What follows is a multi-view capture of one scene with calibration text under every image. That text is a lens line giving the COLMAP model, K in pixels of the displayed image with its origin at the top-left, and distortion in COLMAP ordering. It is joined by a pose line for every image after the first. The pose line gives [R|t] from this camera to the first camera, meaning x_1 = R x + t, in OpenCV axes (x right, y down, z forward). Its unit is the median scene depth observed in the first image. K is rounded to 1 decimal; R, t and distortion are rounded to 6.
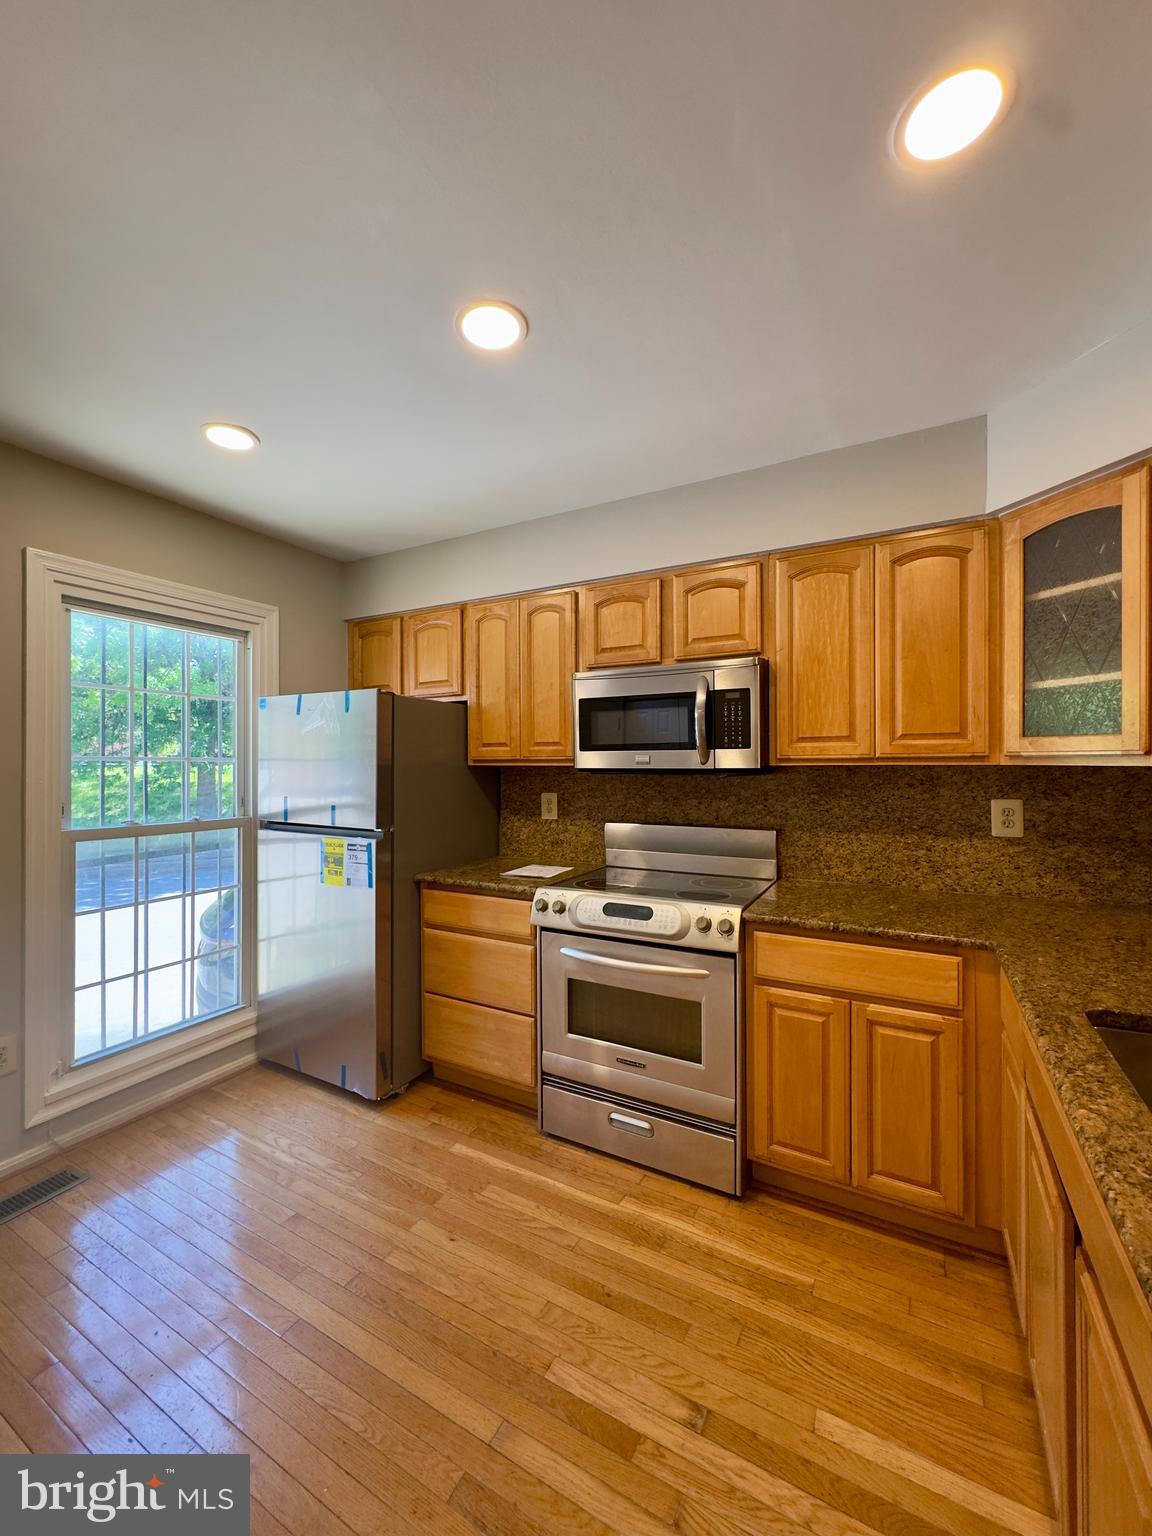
lens RADIAL K [[613.8, 0, 577.0], [0, 613.8, 768.0], [0, 0, 1]] dist [-0.000359, 0.000109]
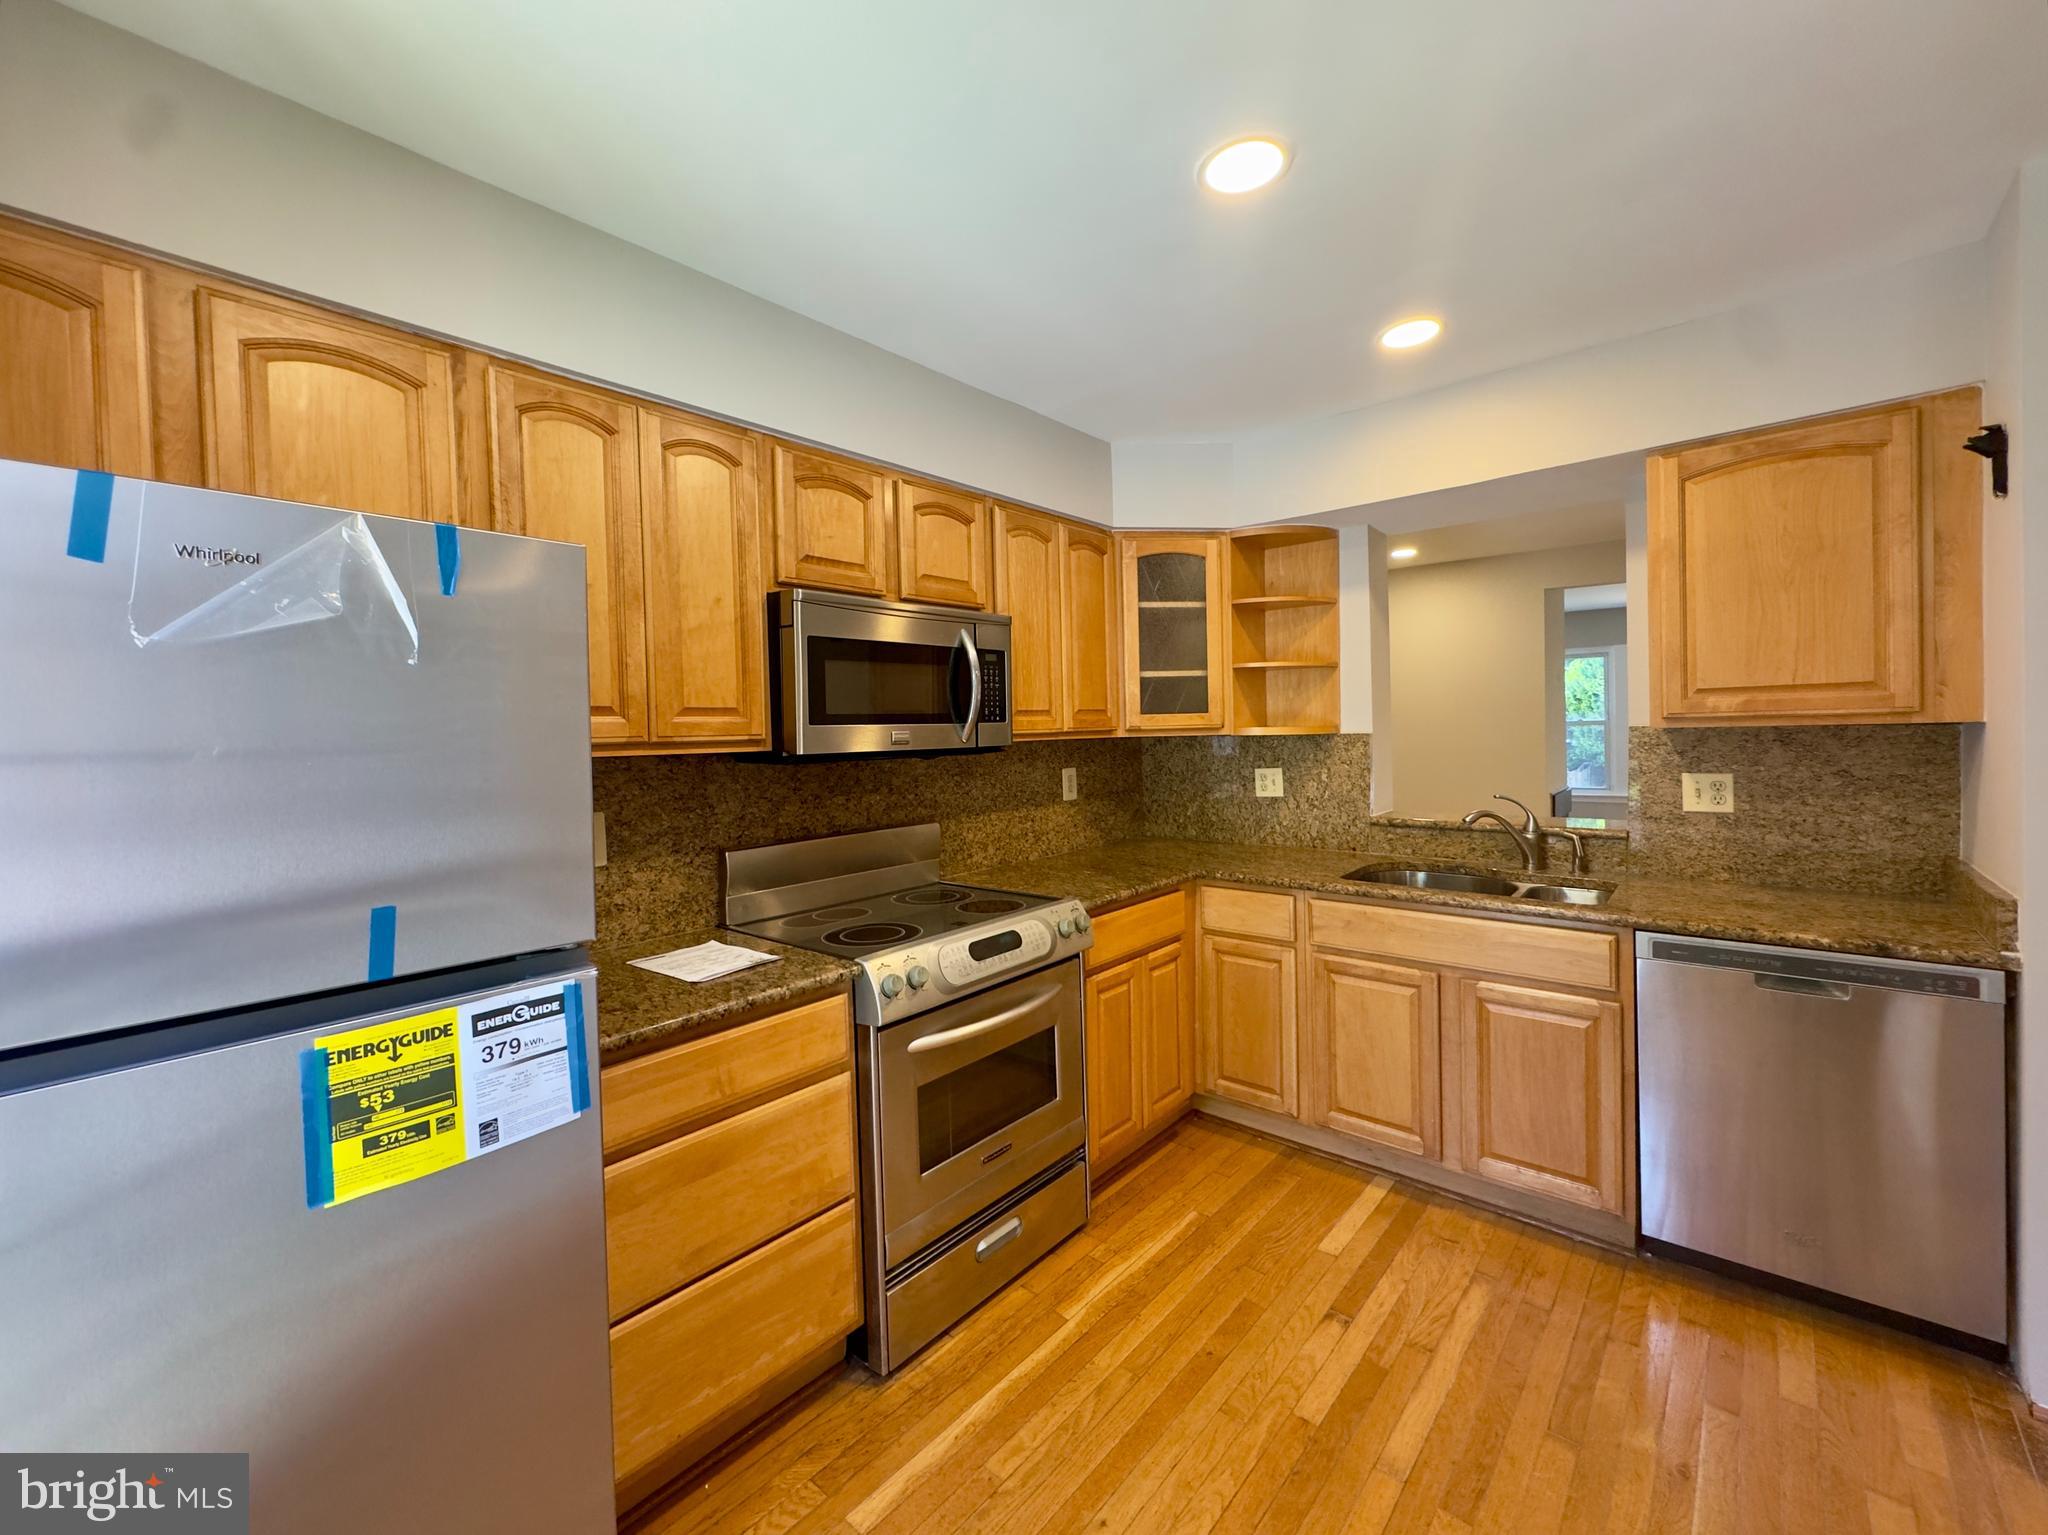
lens RADIAL K [[818.3, 0, 1039.4], [0, 818.3, 749.1], [0, 0, 1]] dist [-0.000359, 0.000109]
pose [[0.215785, -0.022742, 0.976176, -0.718677], [0.033366, 0.999317, 0.015905, -0.009687], [-0.975871, 0.029139, 0.216397, 0.626440]]
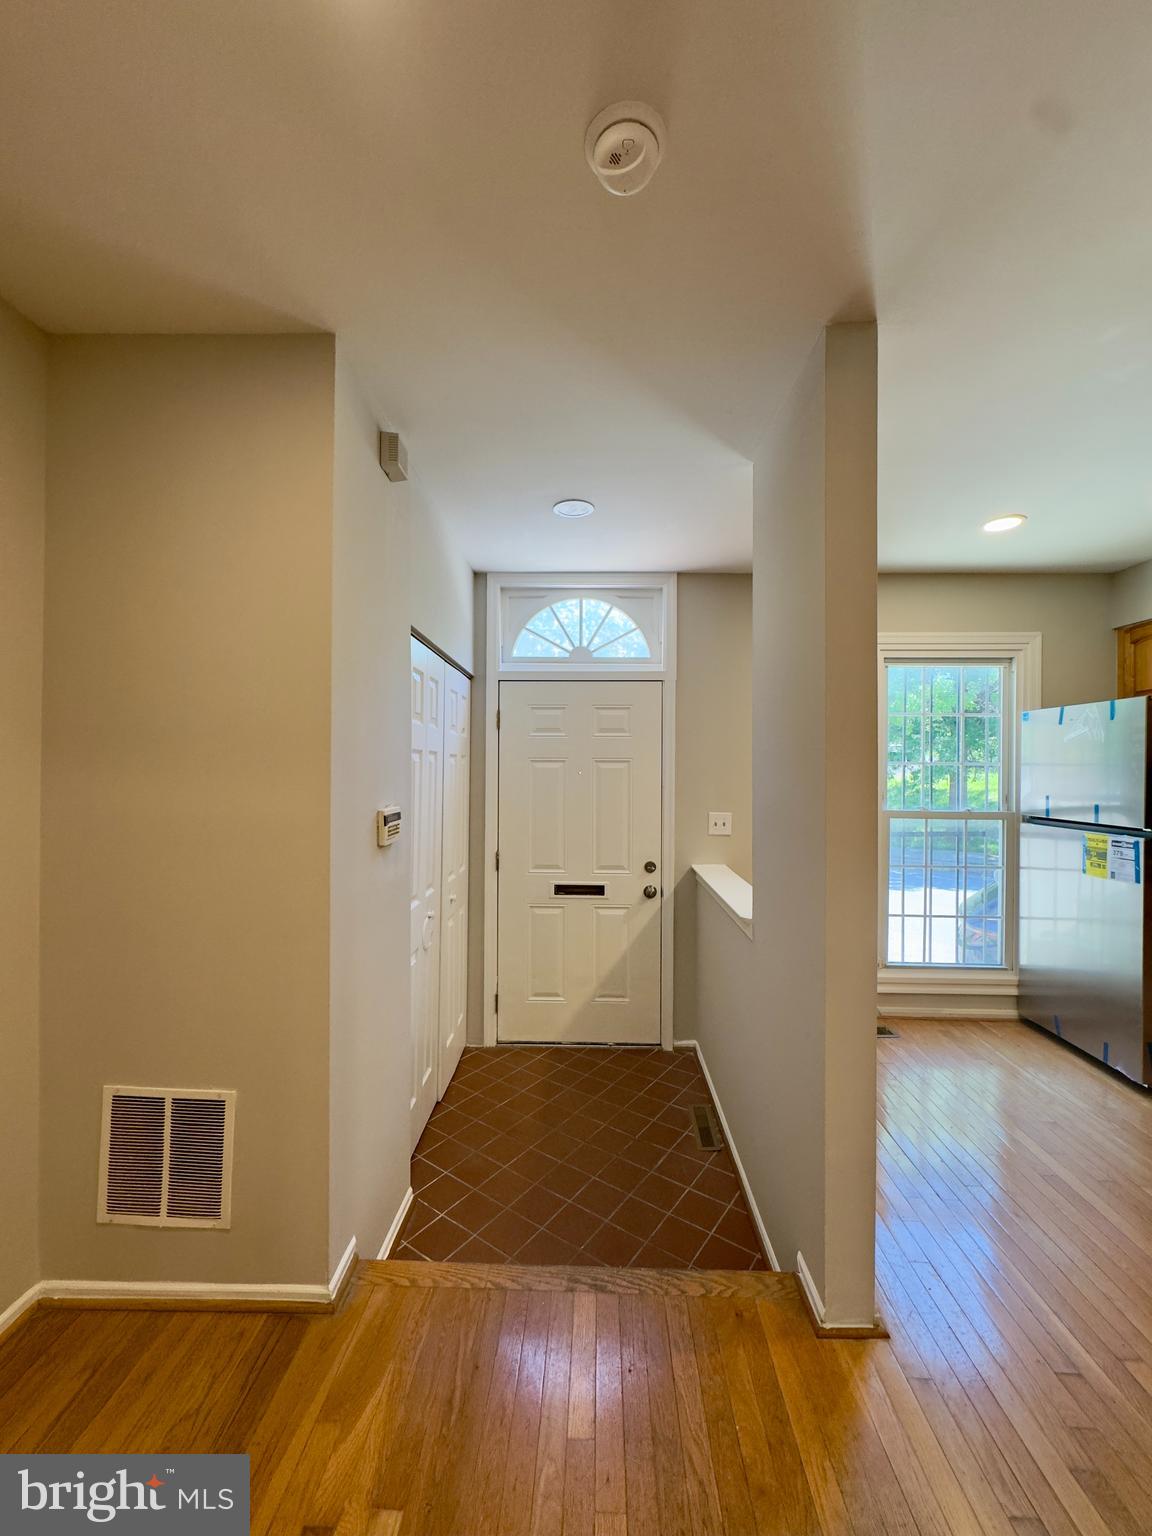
lens RADIAL K [[613.8, 0, 571.1], [0, 613.8, 769.9], [0, 0, 1]] dist [-0.000359, 0.000109]
pose [[0.450920, 0.001363, -0.892563, 0.167168], [-0.010202, 0.999941, -0.003628, 0.011962], [0.892506, 0.010742, 0.450907, -0.354090]]
